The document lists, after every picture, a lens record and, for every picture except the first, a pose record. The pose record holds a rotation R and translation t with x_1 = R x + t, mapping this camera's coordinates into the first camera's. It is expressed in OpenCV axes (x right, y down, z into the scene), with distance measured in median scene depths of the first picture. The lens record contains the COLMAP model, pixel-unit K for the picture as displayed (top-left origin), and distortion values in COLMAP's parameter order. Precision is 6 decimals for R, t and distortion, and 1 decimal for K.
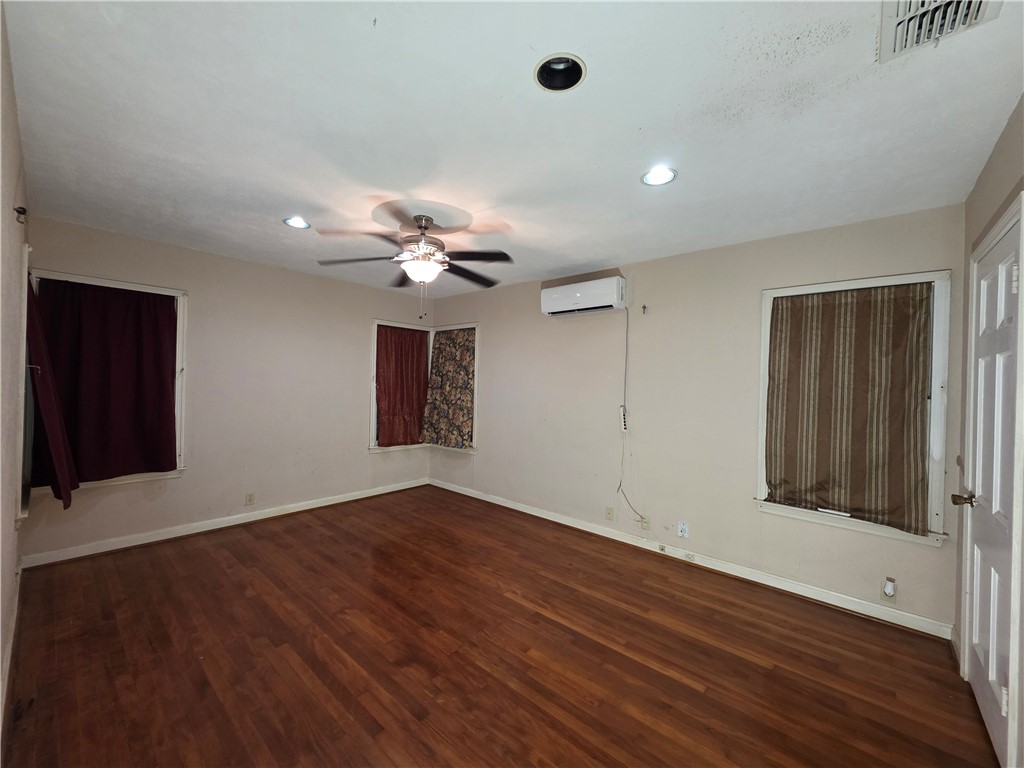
lens RADIAL K [[405.1, 0, 513.5], [0, 405.1, 392.5], [0, 0, 1]] dist [0.001280, 0.000148]
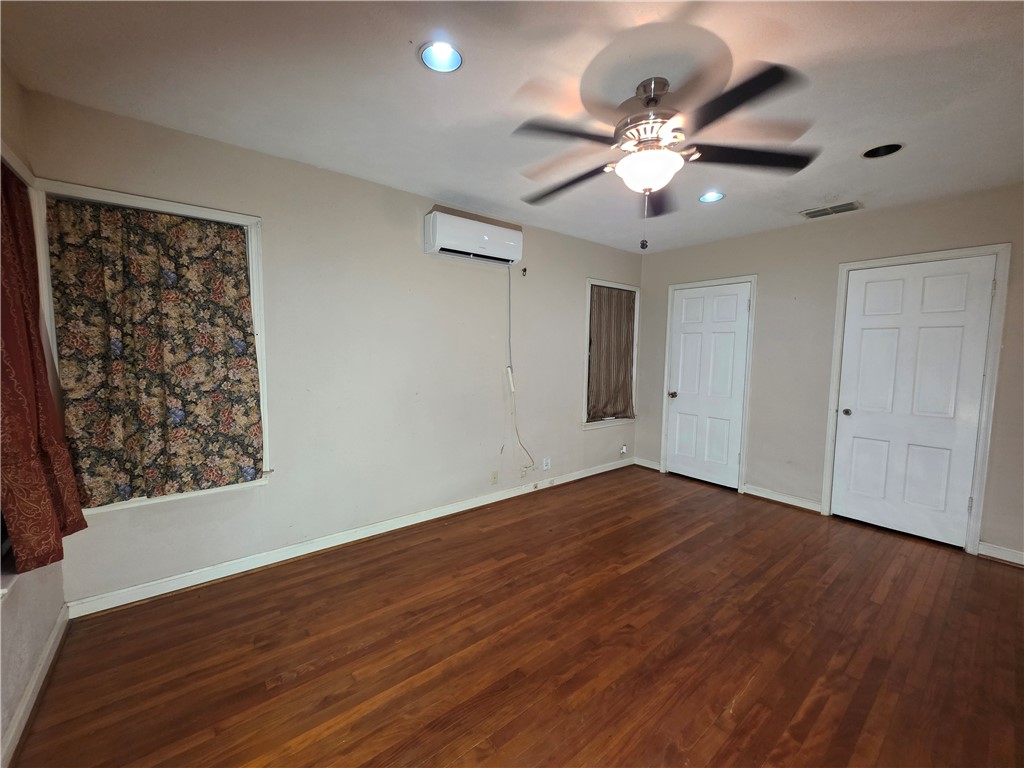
lens RADIAL K [[405.7, 0, 494.3], [0, 405.7, 384.5], [0, 0, 1]] dist [0.001225, 0.000038]
pose [[0.196585, -0.108665, 0.974447, -0.928383], [0.015096, 0.994057, 0.107806, -0.039569], [-0.980370, -0.006483, 0.197057, 1.089580]]
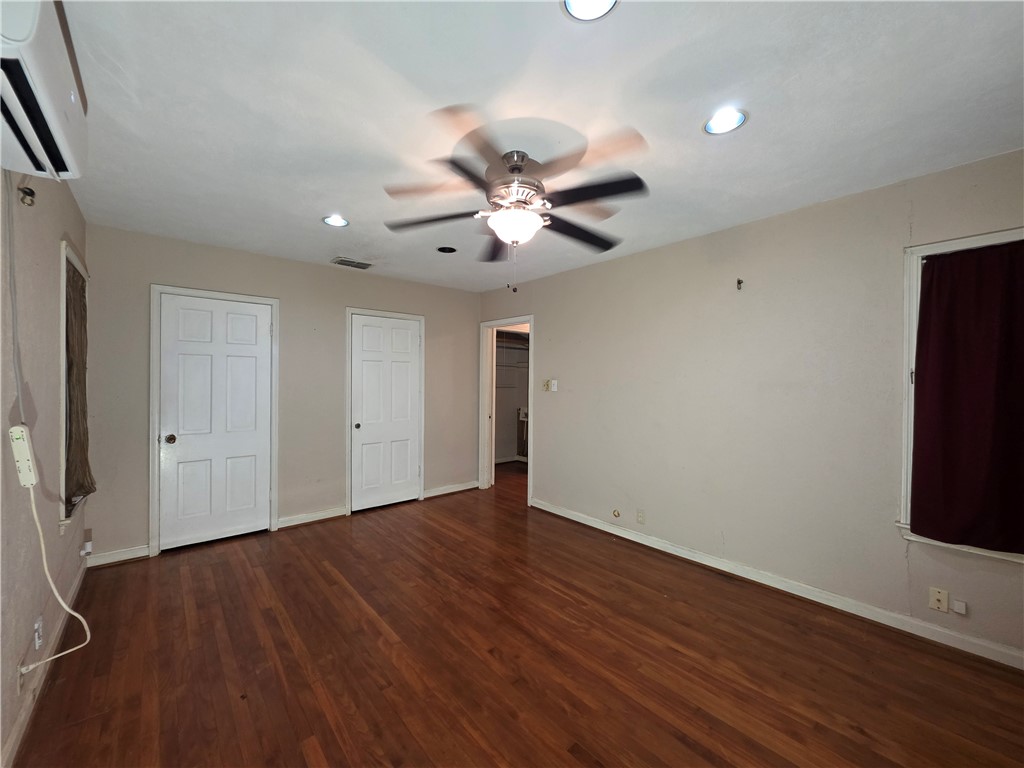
lens RADIAL K [[409.4, 0, 511.9], [0, 409.4, 376.3], [0, 0, 1]] dist [0.001159, 0.000135]
pose [[-0.989210, -0.026742, 0.144041, -0.335467], [-0.024654, 0.999564, 0.016258, -0.035115], [-0.144413, 0.012531, -0.989438, 1.726254]]
